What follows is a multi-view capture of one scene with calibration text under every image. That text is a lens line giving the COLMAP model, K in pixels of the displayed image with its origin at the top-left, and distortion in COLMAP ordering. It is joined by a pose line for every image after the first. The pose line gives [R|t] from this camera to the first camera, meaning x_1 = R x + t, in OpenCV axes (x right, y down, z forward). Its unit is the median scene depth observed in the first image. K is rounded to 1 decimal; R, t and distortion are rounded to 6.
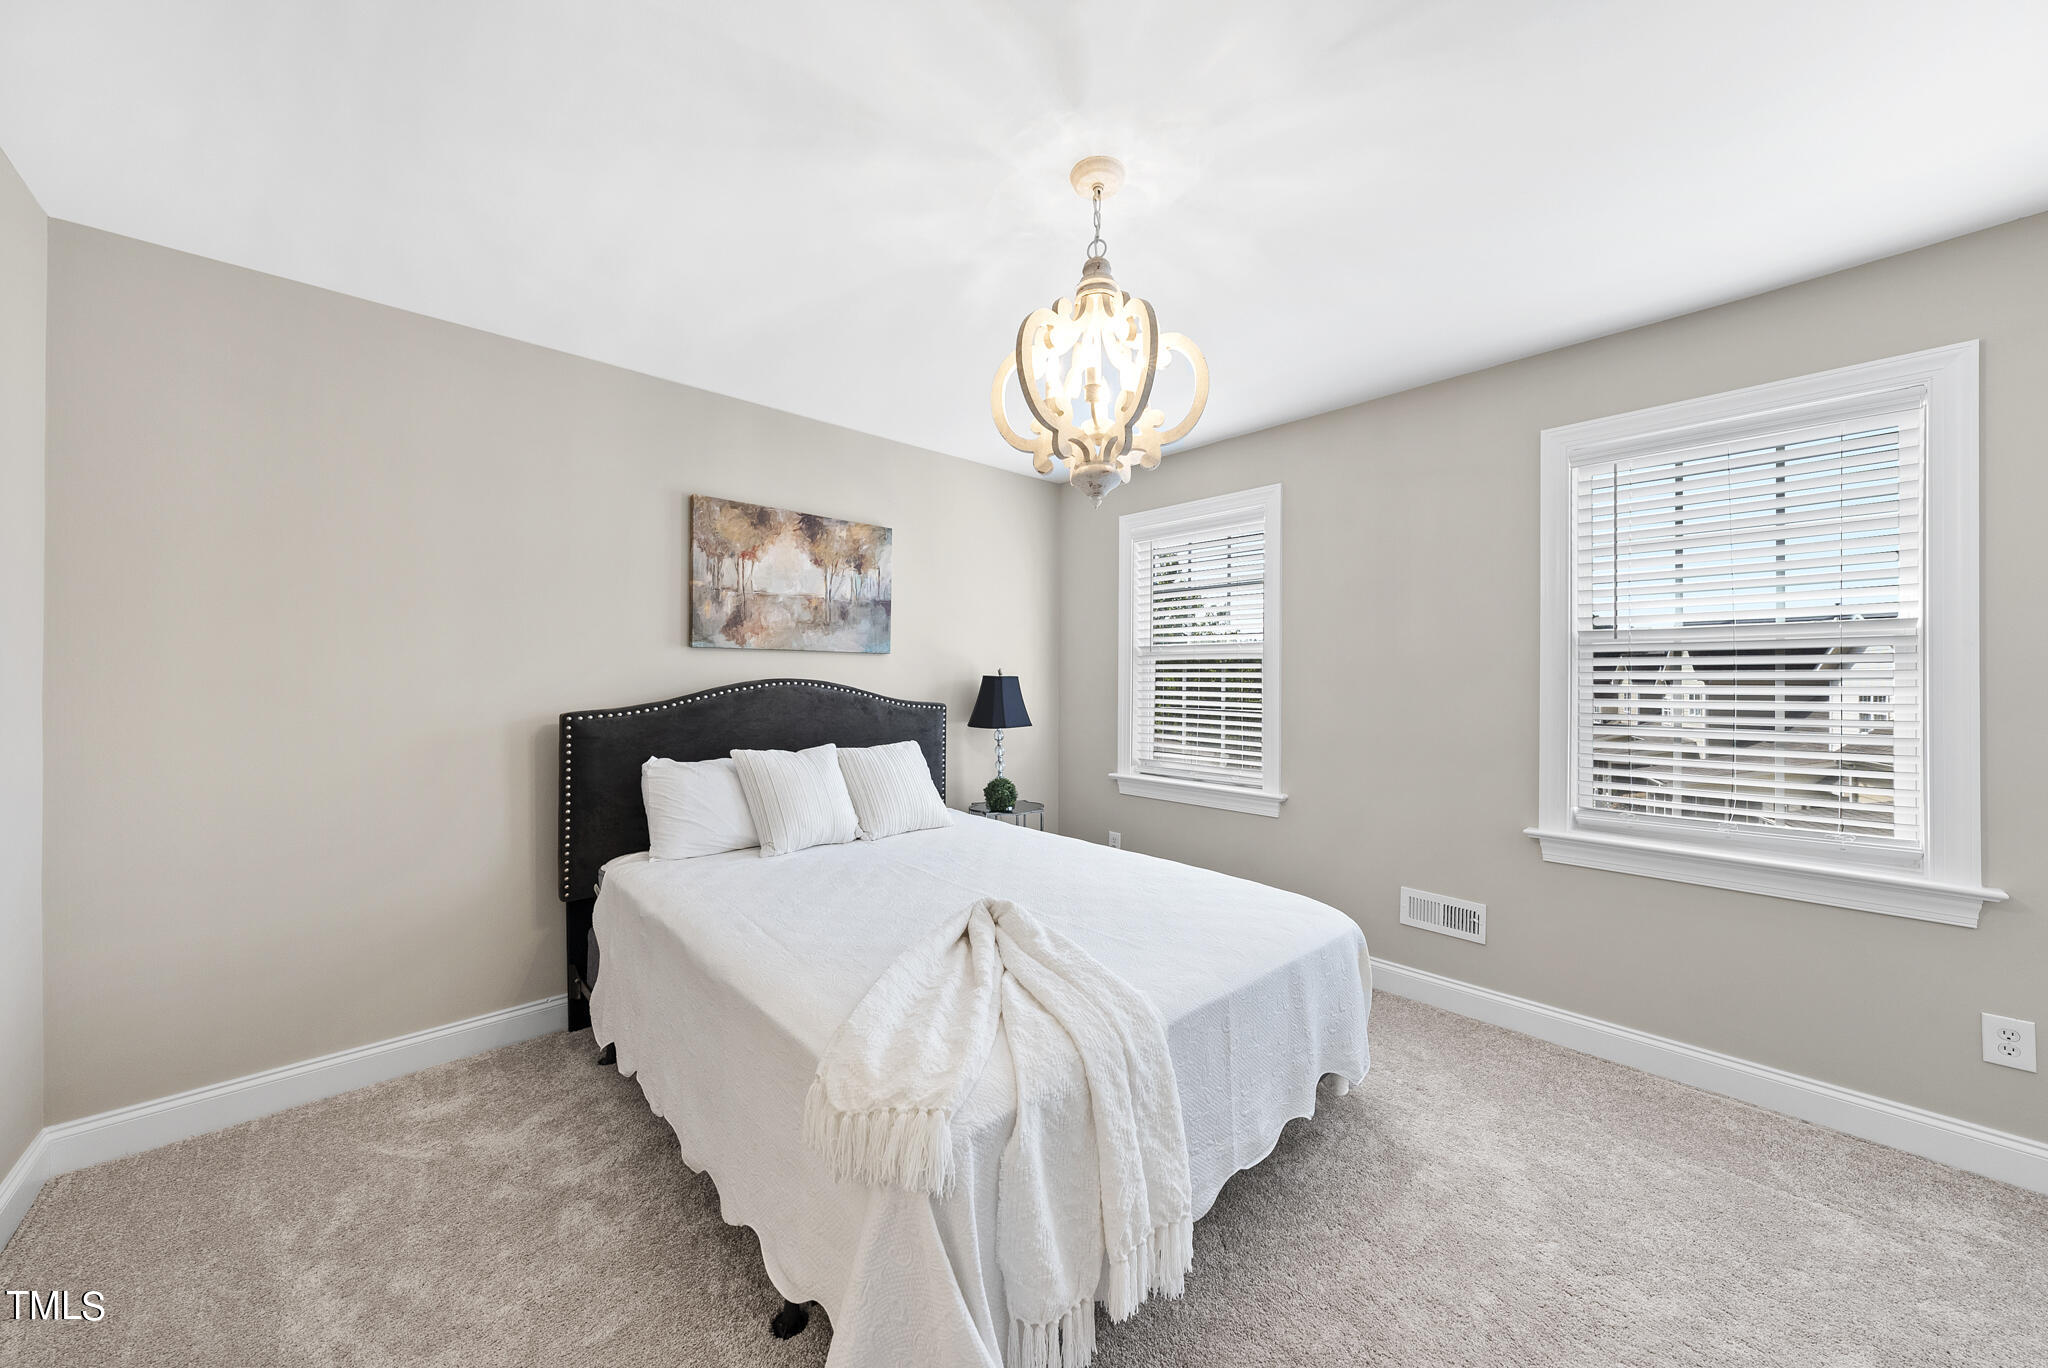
lens RADIAL K [[709.8, 0, 1025.3], [0, 709.8, 679.4], [0, 0, 1]] dist [-0.000837, 0.000011]
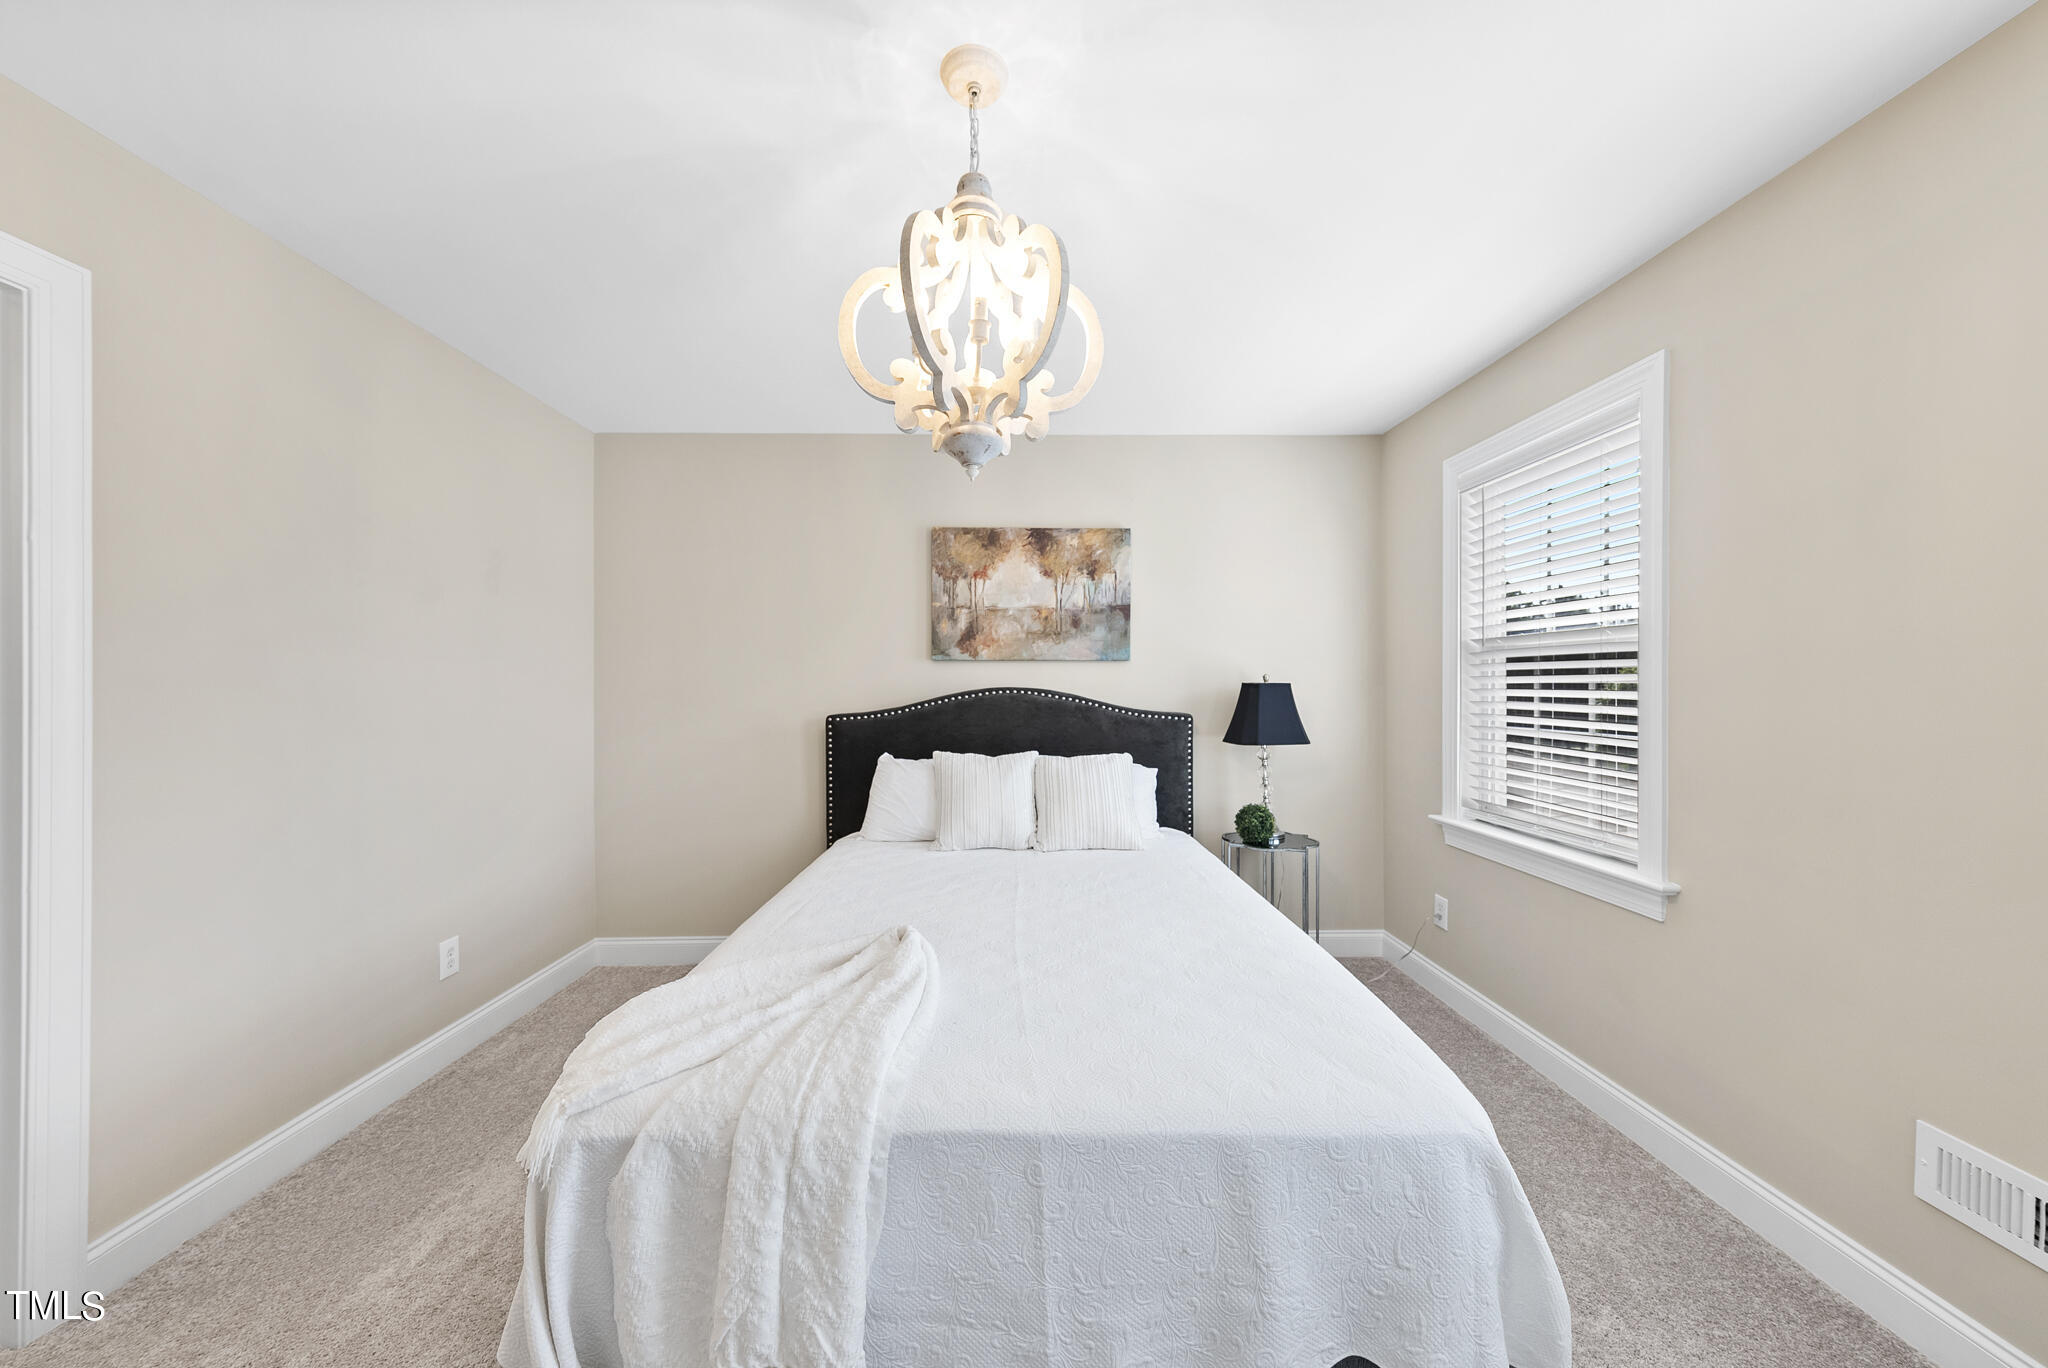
lens RADIAL K [[698.9, 0, 1024.0], [0, 698.9, 684.0], [0, 0, 1]] dist [-0.001361, -0.000021]
pose [[0.745832, -0.007702, -0.666089, 0.362166], [0.004084, 0.999967, -0.006991, 0.001366], [0.666121, 0.002494, 0.745839, 0.231274]]
